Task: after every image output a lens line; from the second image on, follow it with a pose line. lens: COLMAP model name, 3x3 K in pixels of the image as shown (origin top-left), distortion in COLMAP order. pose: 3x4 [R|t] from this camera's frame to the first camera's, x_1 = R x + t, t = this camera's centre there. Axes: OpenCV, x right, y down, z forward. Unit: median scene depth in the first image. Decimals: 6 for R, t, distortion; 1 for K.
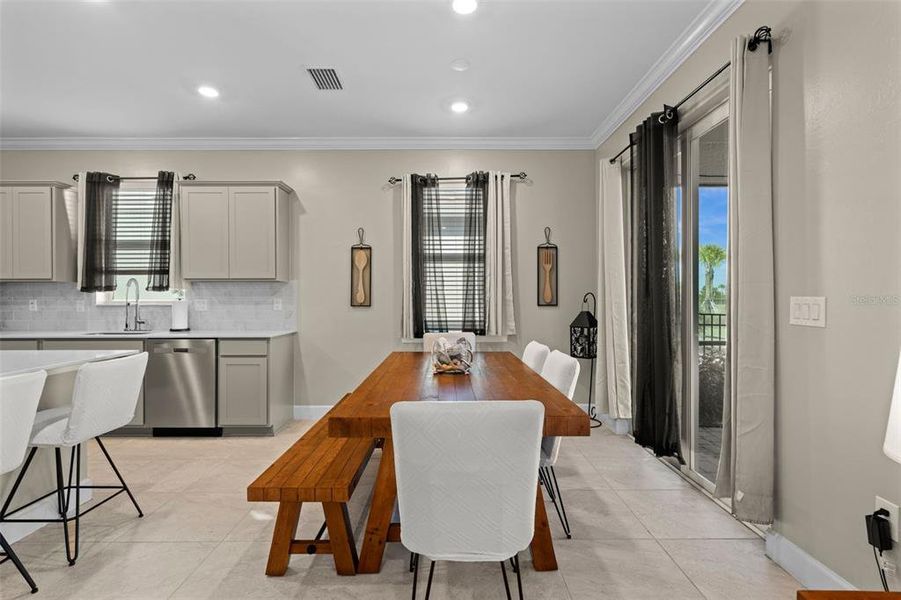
lens RADIAL K [[422.2, 0, 450.4], [0, 422.2, 301.1], [0, 0, 1]] dist [-0.002721, -0.001245]
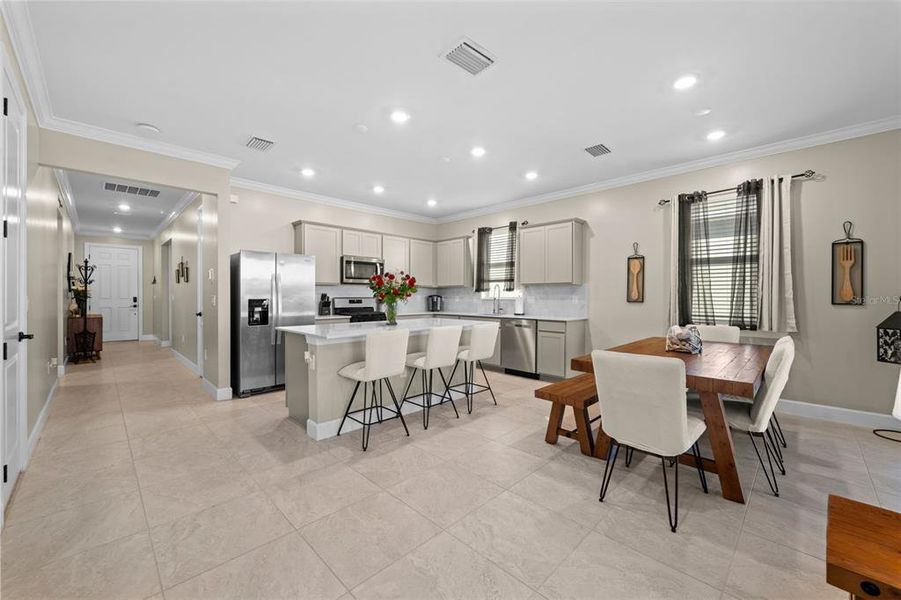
lens RADIAL K [[355.8, 0, 451.6], [0, 355.8, 297.0], [0, 0, 1]] dist [-0.001461, 0.000527]
pose [[0.702982, 0.005748, -0.711185, 0.179403], [-0.007531, 0.999971, 0.000638, 0.000342], [0.711168, 0.004908, 0.703005, -0.192975]]
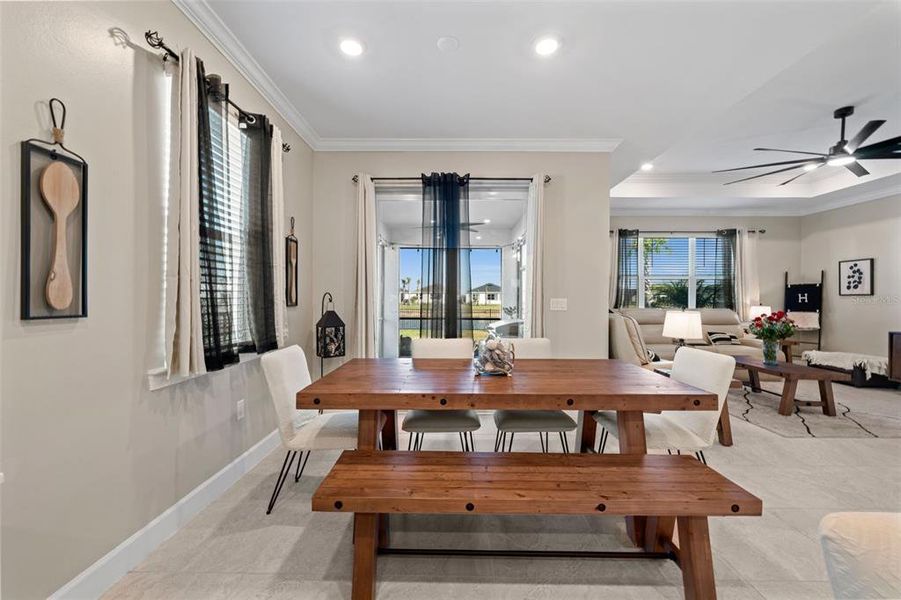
lens RADIAL K [[355.8, 0, 450.0], [0, 355.8, 300.1], [0, 0, 1]] dist [-0.001461, 0.000527]
pose [[0.020738, -0.002825, 0.999781, -0.522944], [0.001872, 0.999994, 0.002787, -0.002819], [-0.999783, 0.001814, 0.020743, 0.678676]]
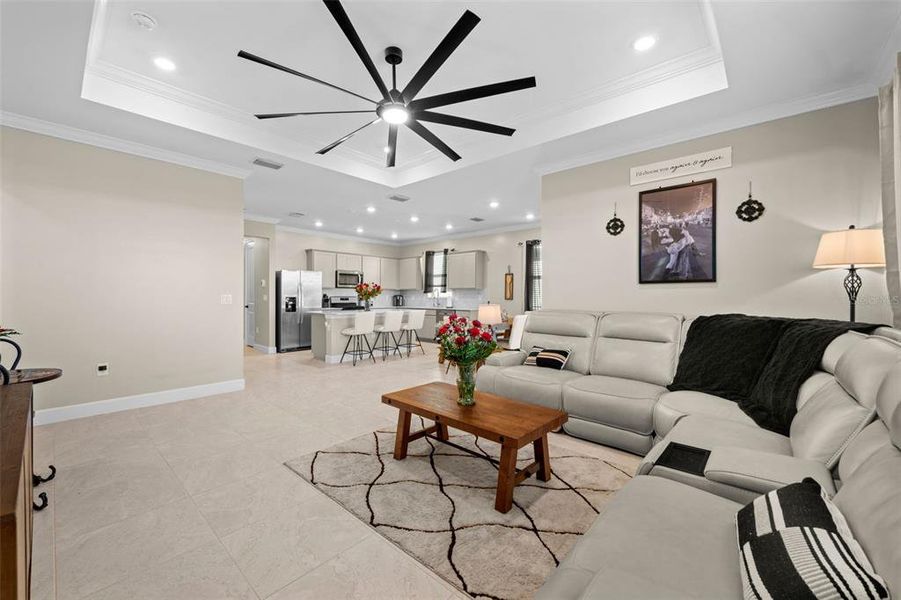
lens RADIAL K [[355.8, 0, 451.6], [0, 355.8, 296.7], [0, 0, 1]] dist [-0.001461, 0.000527]
pose [[0.742019, 0.006816, -0.670344, 0.880542], [-0.009371, 0.999956, -0.000205, 0.001745], [0.670313, 0.006434, 0.742050, -0.666893]]
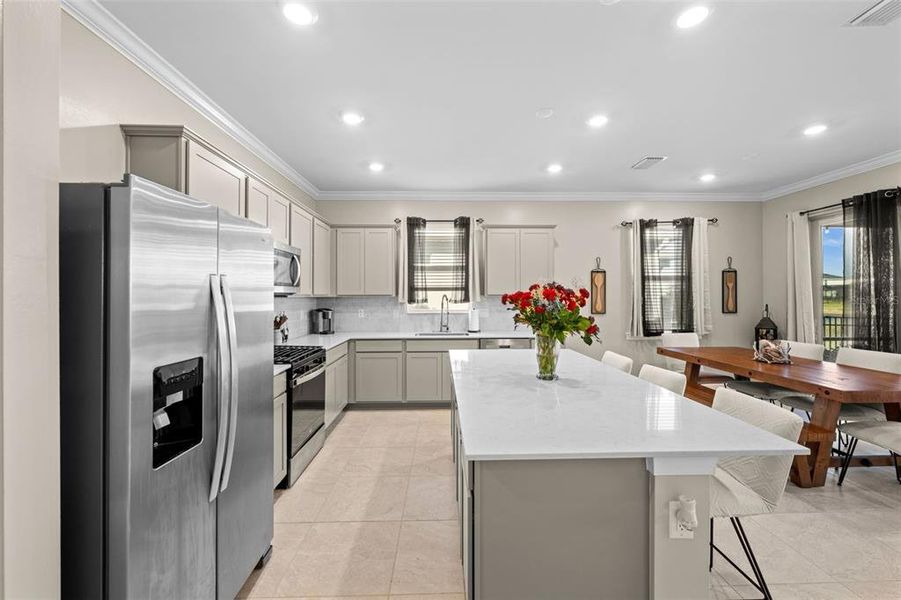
lens RADIAL K [[350.8, 0, 448.3], [0, 350.8, 296.5], [0, 0, 1]] dist [-0.004393, -0.000284]
pose [[0.999812, -0.000607, 0.019361, -0.747769], [0.000817, 0.999941, -0.010821, -0.032331], [-0.019353, 0.010835, 0.999754, -0.143954]]
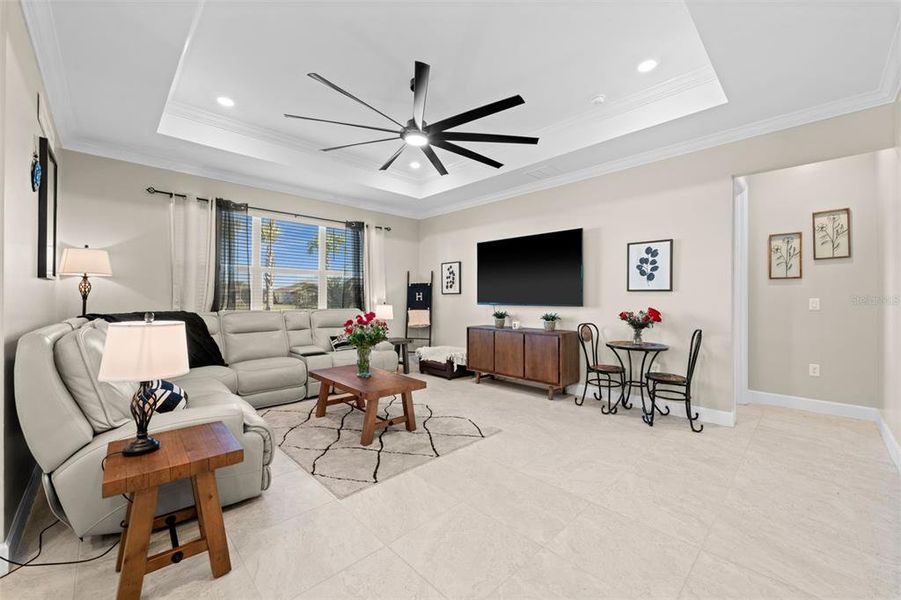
lens RADIAL K [[355.8, 0, 451.3], [0, 355.8, 297.8], [0, 0, 1]] dist [-0.001461, 0.000527]
pose [[-0.692400, 0.002840, 0.721508, -0.239632], [0.005434, 0.999984, 0.001278, -0.000522], [-0.721493, 0.004805, -0.692405, 0.223655]]
